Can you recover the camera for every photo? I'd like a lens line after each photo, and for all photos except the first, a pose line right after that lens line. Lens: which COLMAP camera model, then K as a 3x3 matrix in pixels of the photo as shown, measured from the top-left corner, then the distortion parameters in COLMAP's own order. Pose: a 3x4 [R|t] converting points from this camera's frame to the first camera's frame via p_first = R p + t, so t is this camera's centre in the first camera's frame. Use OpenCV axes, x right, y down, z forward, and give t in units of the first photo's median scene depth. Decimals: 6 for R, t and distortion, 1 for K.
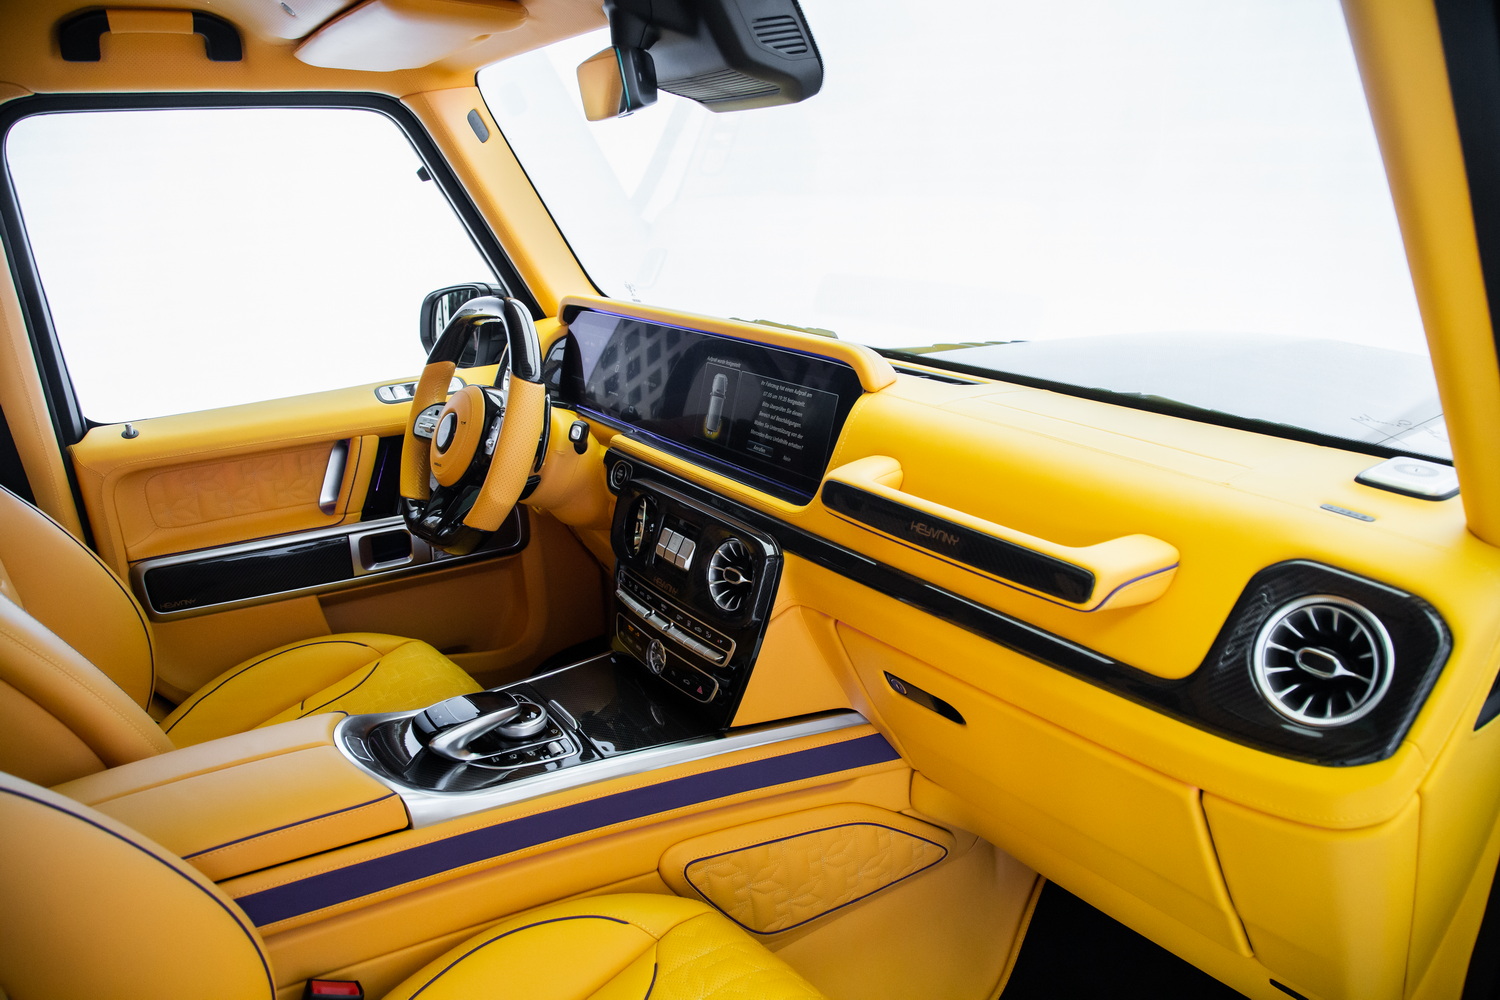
lens RADIAL K [[970.2, 0, 750.7], [0, 970.2, 523.1], [0, 0, 1]] dist [-0.126953, 0.047973]
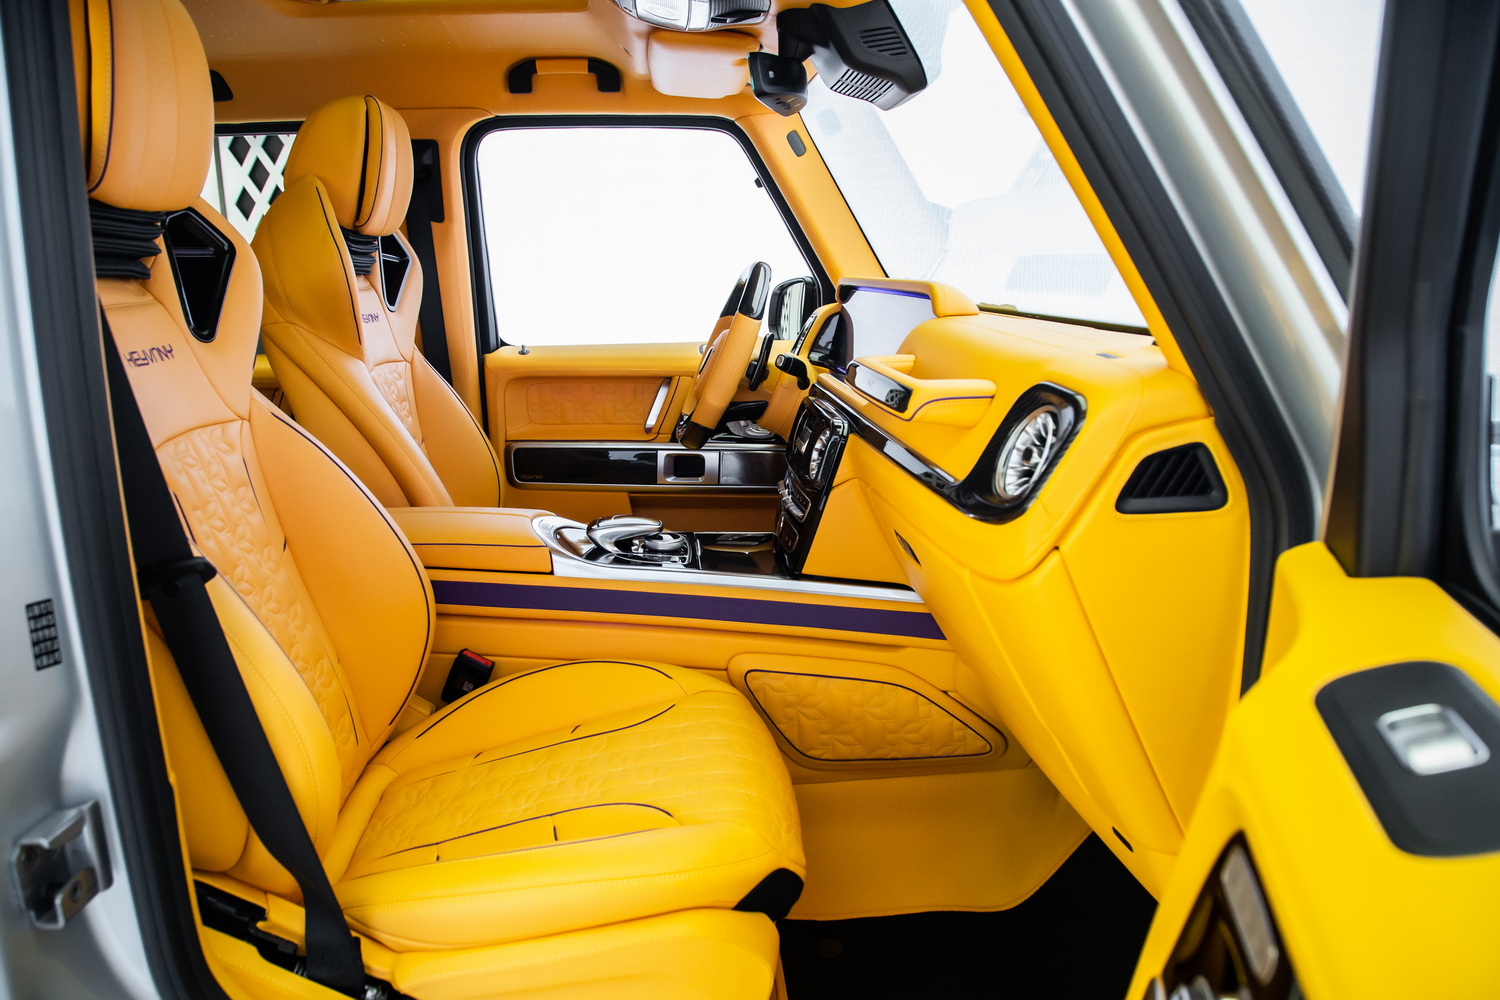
lens RADIAL K [[970.2, 0, 750.7], [0, 970.2, 523.1], [0, 0, 1]] dist [-0.126953, 0.047973]
pose [[0.873129, 0.150515, -0.463671, 0.407696], [-0.183023, 0.982775, -0.025622, 0.155514], [0.451828, 0.107234, 0.885637, -0.137560]]
